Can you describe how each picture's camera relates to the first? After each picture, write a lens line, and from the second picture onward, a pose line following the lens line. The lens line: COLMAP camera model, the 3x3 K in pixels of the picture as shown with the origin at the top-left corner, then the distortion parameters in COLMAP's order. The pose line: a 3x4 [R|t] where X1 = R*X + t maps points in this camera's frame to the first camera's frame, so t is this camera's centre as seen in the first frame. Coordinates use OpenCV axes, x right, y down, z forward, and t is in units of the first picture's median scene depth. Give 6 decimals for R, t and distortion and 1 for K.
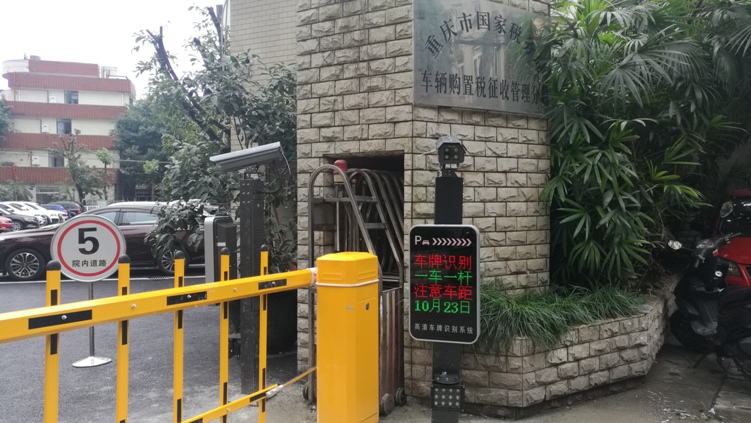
lens RADIAL K [[580.5, 0, 371.7], [0, 580.5, 218.8], [0, 0, 1]] dist [-0.000427, 0.063689]
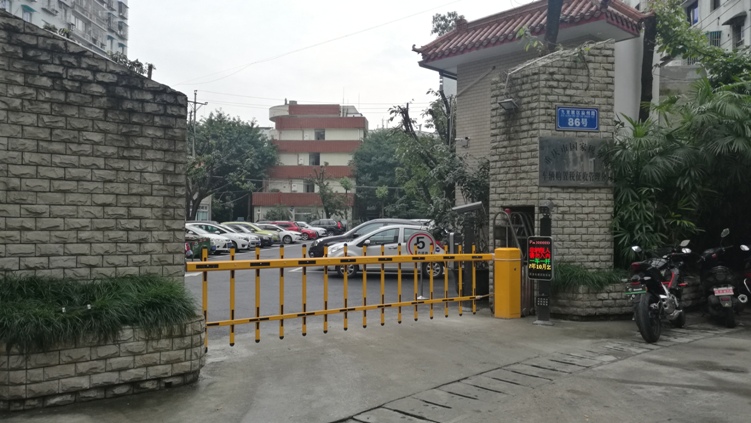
lens RADIAL K [[600.7, 0, 377.4], [0, 600.7, 216.5], [0, 0, 1]] dist [0.063237, -0.122903]
pose [[0.939773, 0.004527, -0.341769, 0.267740], [-0.017131, 0.999279, -0.033868, 0.018933], [0.341370, 0.037683, 0.939173, -1.373918]]
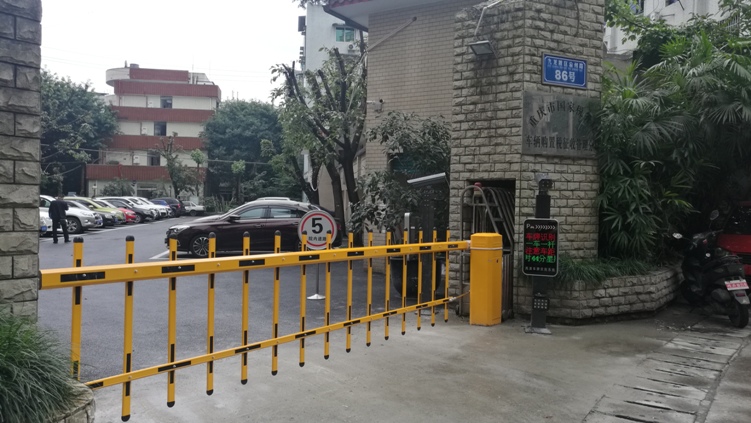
lens RADIAL K [[597.8, 0, 369.2], [0, 597.8, 212.7], [0, 0, 1]] dist [-0.031677, 0.096007]
pose [[0.994630, 0.021092, -0.101326, -0.192716], [-0.022122, 0.999714, -0.009052, 0.015440], [0.101107, 0.011245, 0.994812, -0.839909]]
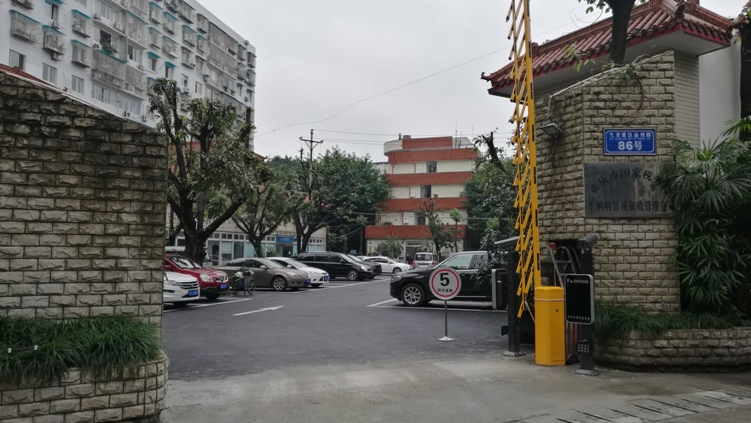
lens RADIAL K [[598.9, 0, 379.0], [0, 598.9, 216.6], [0, 0, 1]] dist [-0.029707, 0.102128]
pose [[0.848249, -0.028915, -0.528808, 0.533802], [-0.017563, 0.996423, -0.082657, -0.006048], [0.529307, 0.079401, 0.844707, -1.121037]]
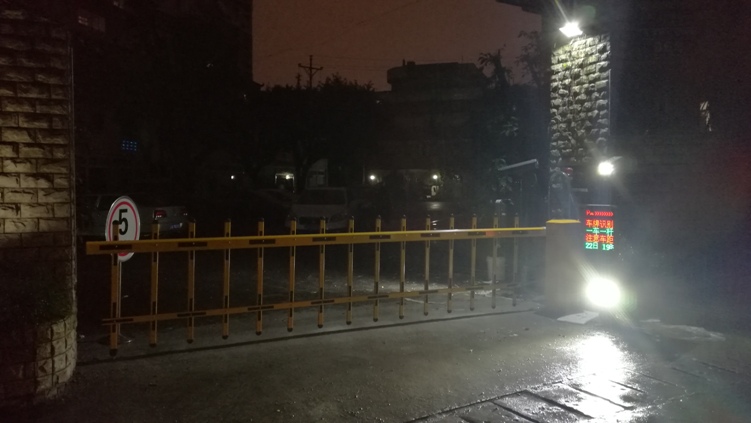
lens RADIAL K [[598.9, 0, 379.0], [0, 598.9, 216.6], [0, 0, 1]] dist [-0.029707, 0.102128]
pose [[0.842806, 0.027041, -0.537538, 0.425016], [-0.012031, 0.999434, 0.031413, -0.003900], [0.538083, -0.020008, 0.842654, -0.823092]]
